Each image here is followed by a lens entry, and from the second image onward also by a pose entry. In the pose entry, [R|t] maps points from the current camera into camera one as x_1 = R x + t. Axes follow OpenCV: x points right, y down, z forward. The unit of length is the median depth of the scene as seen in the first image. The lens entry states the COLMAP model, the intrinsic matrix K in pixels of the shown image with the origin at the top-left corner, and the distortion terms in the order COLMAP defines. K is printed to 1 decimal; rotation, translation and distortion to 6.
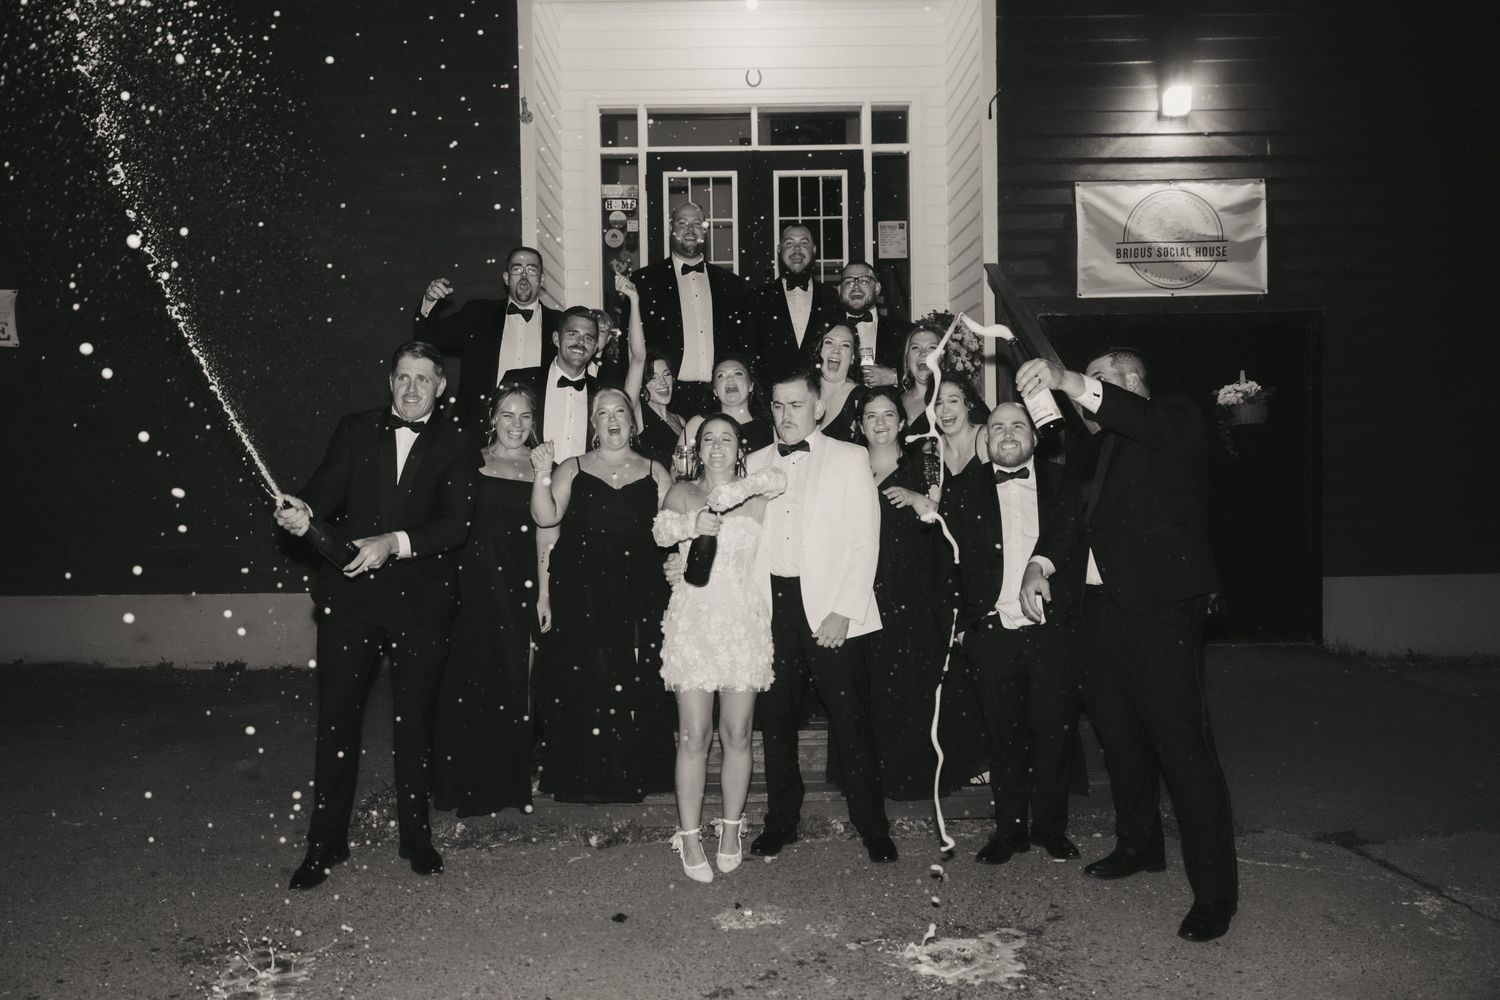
lens RADIAL K [[1165.1, 0, 750.8], [0, 1165.1, 501.5], [0, 0, 1]] dist [0.002840, -0.000770]
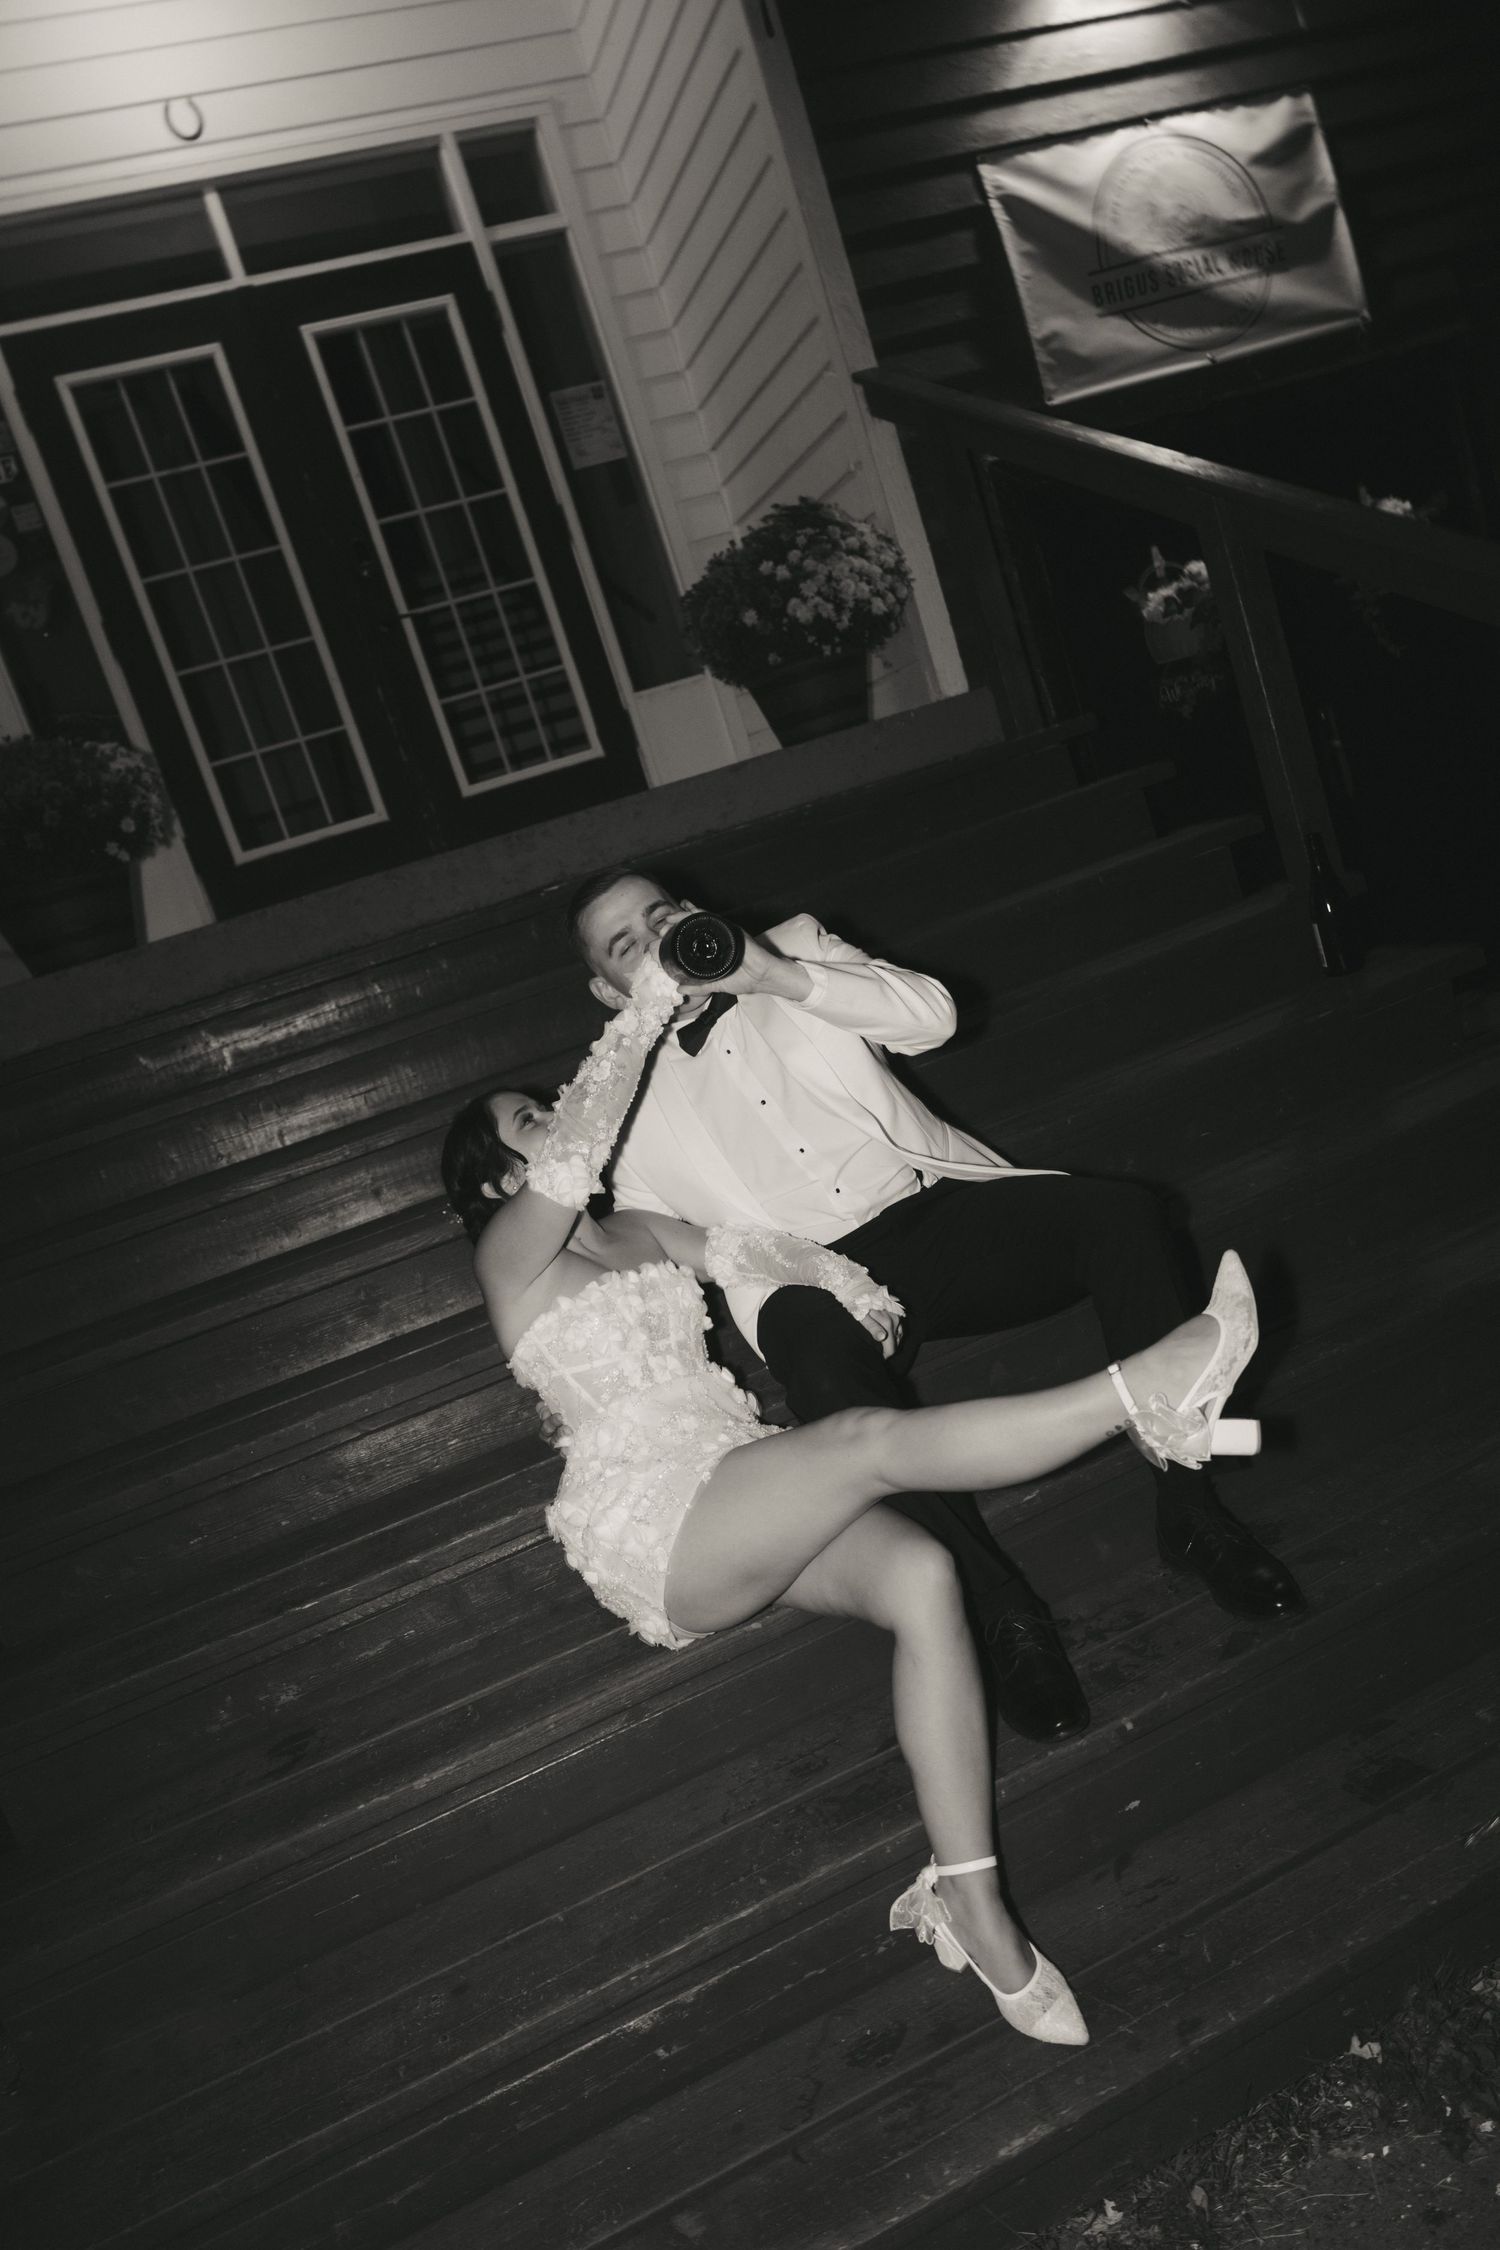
lens RADIAL K [[1461.2, 0, 746.0], [0, 1461.2, 1150.9], [0, 0, 1]] dist [0.002449, -0.000940]
pose [[0.914731, -0.332199, 0.230025, -0.069074], [0.298125, 0.939132, 0.170742, -0.028853], [-0.272744, -0.087607, 0.958090, 0.434267]]
